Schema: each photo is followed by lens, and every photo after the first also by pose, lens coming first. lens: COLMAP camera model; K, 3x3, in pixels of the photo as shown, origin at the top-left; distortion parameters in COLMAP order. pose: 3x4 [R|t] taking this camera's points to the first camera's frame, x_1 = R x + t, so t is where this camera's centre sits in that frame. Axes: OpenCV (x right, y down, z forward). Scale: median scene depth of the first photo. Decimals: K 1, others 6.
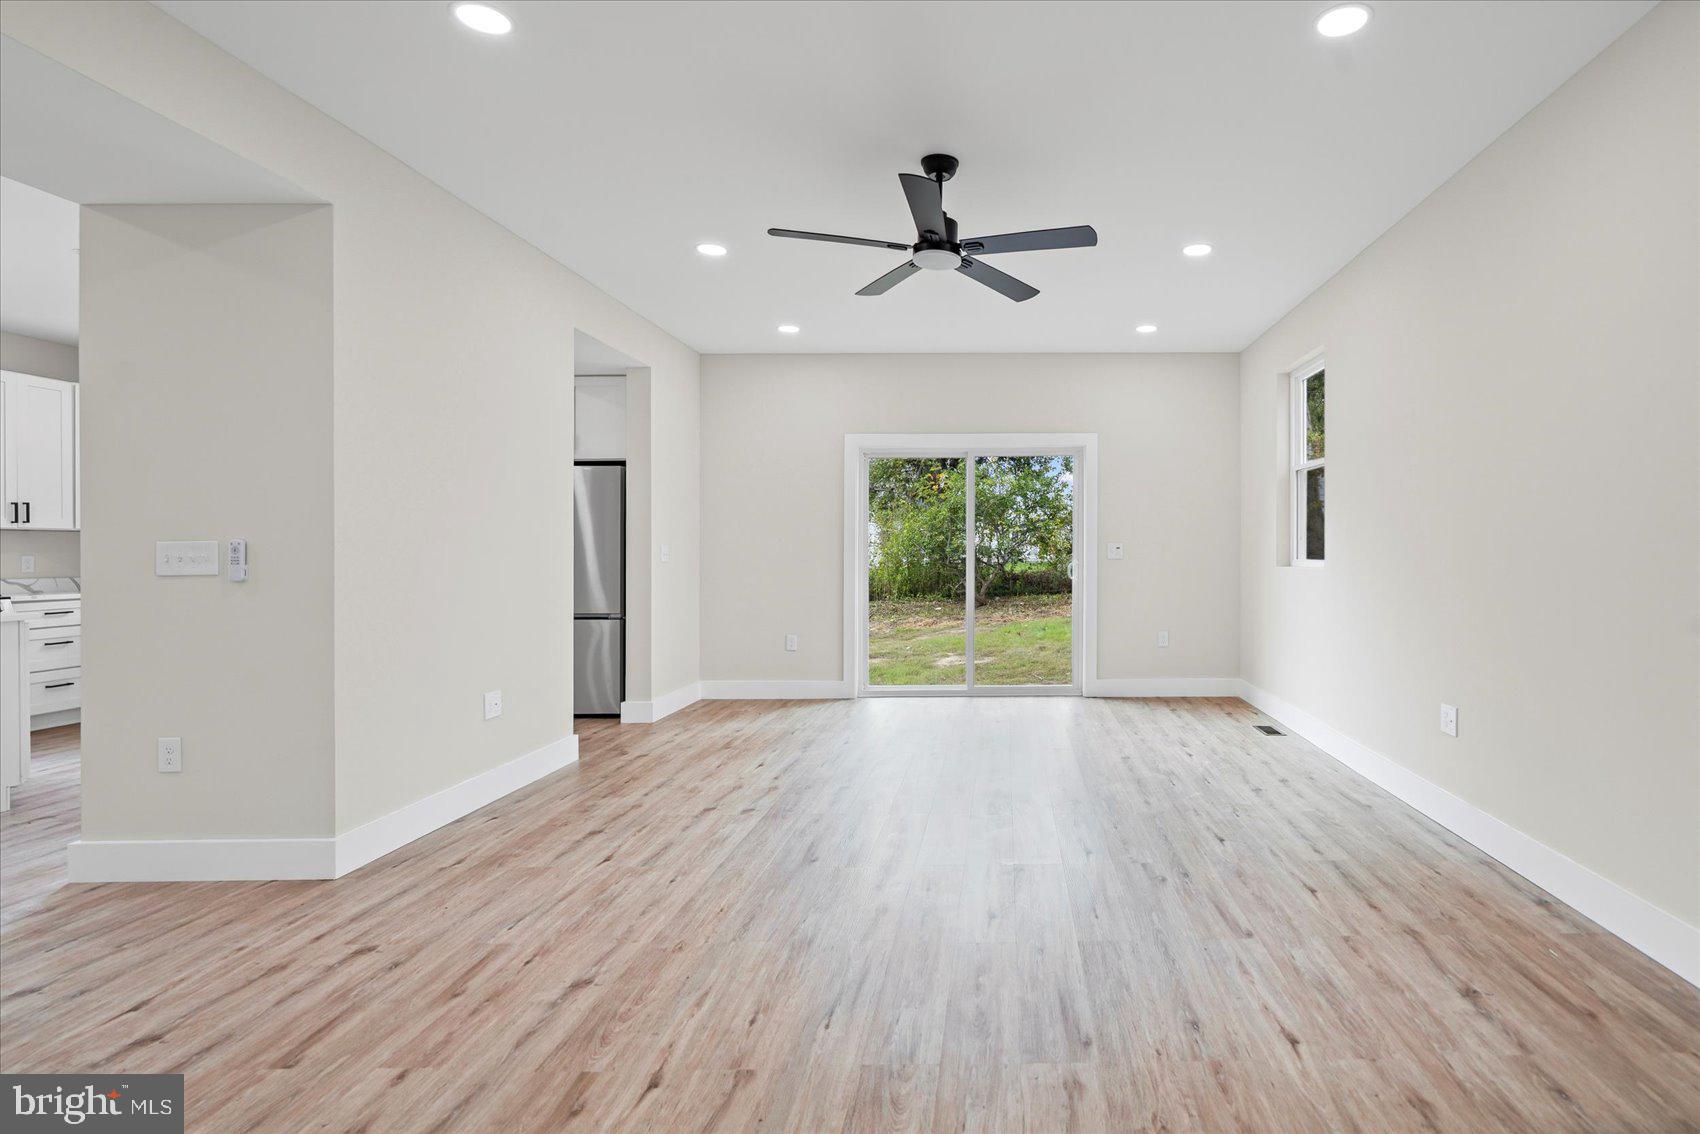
lens RADIAL K [[904.1, 0, 849.4], [0, 904.1, 560.7], [0, 0, 1]] dist [-0.007427, 0.000790]
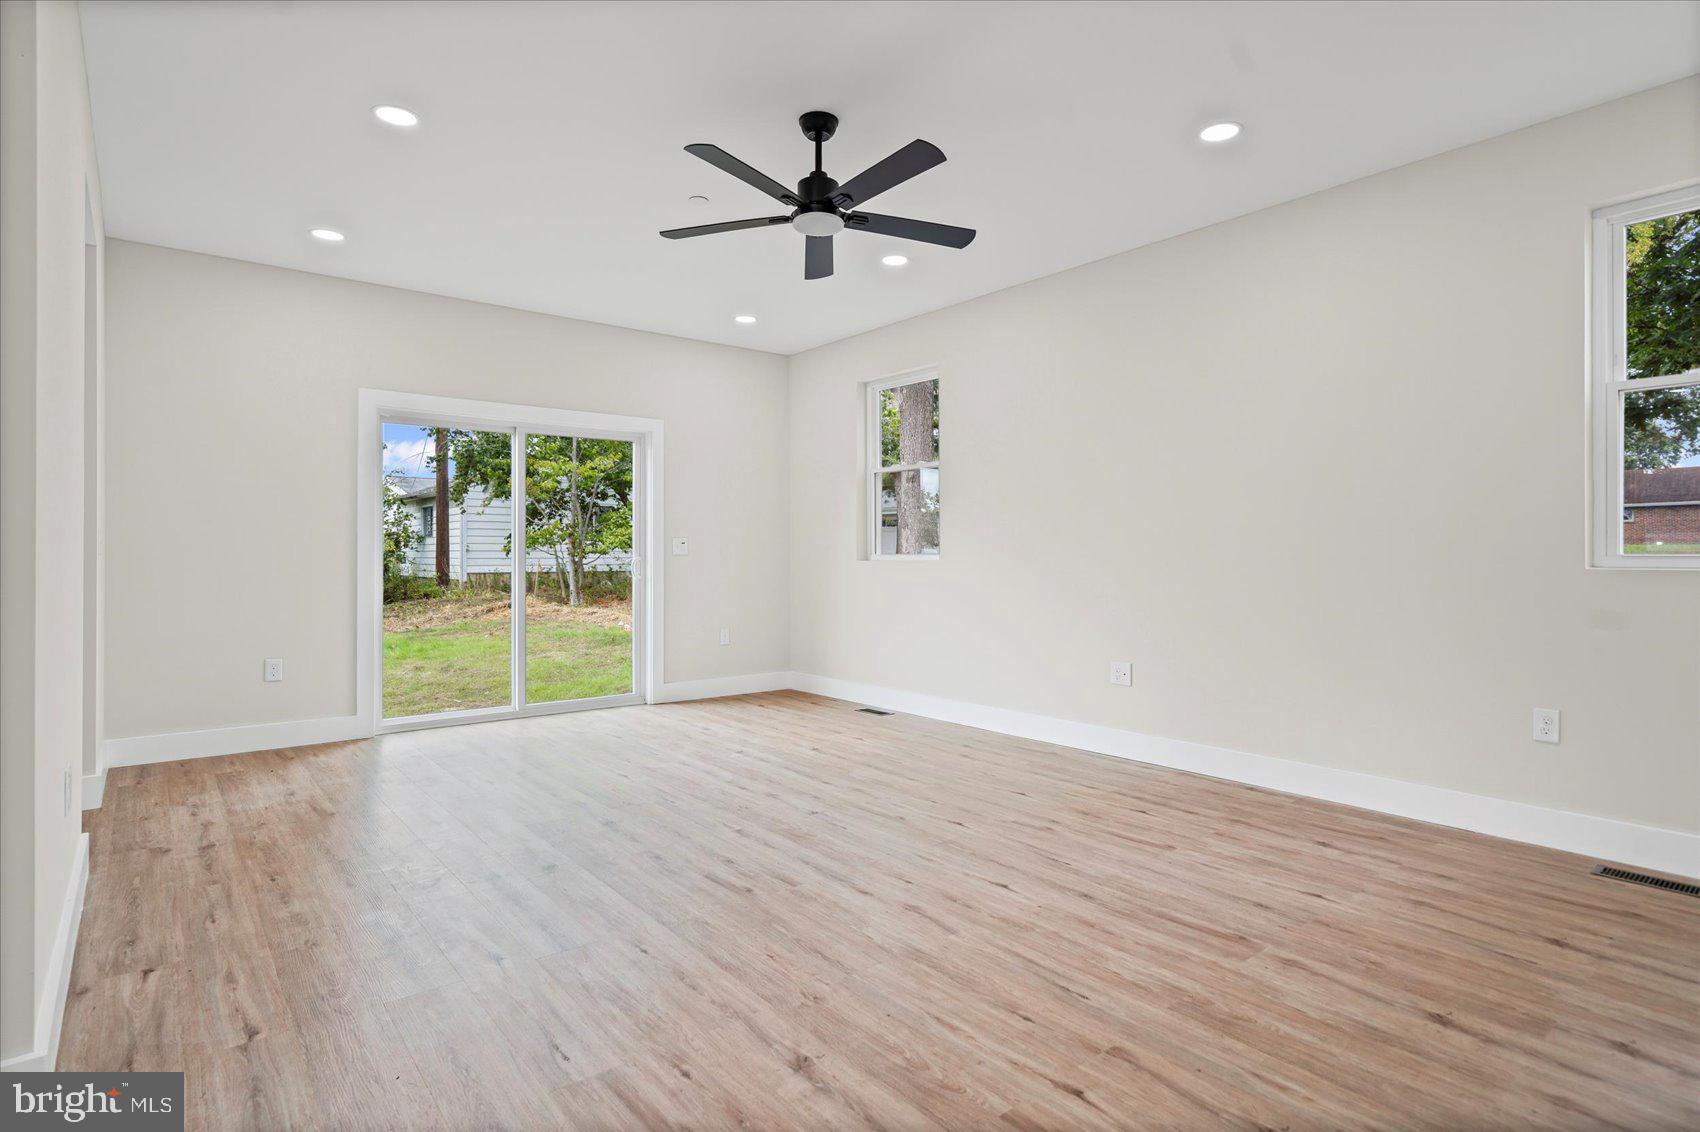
lens RADIAL K [[1013.1, 0, 841.6], [0, 1013.1, 563.1], [0, 0, 1]] dist [0.001825, 0.001877]
pose [[0.718781, 0.000967, 0.695236, -0.659007], [0.003391, 0.999982, -0.004898, 0.025269], [-0.695228, 0.005878, 0.718765, 0.246420]]
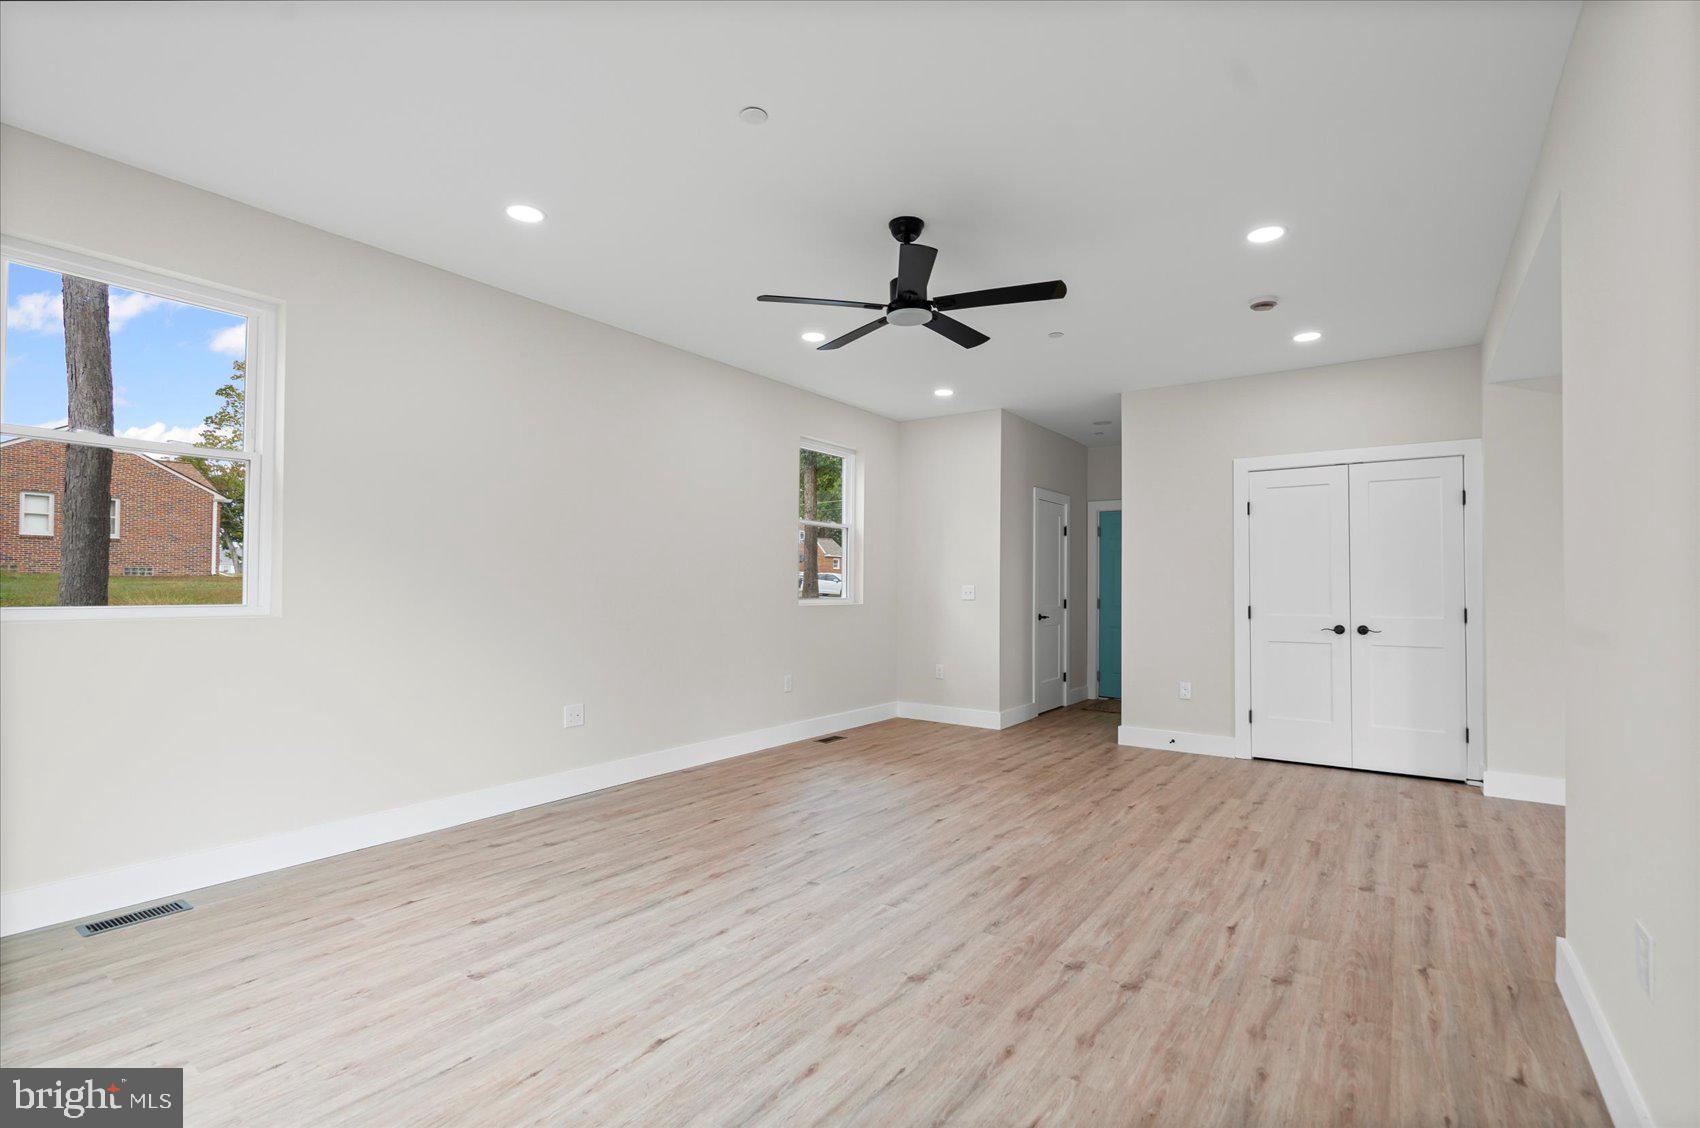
lens RADIAL K [[806.4, 0, 847.1], [0, 806.4, 569.0], [0, 0, 1]] dist [-0.000930, -0.000969]
pose [[-0.905962, 0.003529, 0.423343, -0.274540], [-0.001437, 0.999934, -0.011410, -0.049274], [-0.423356, -0.010945, -0.905898, 2.060661]]
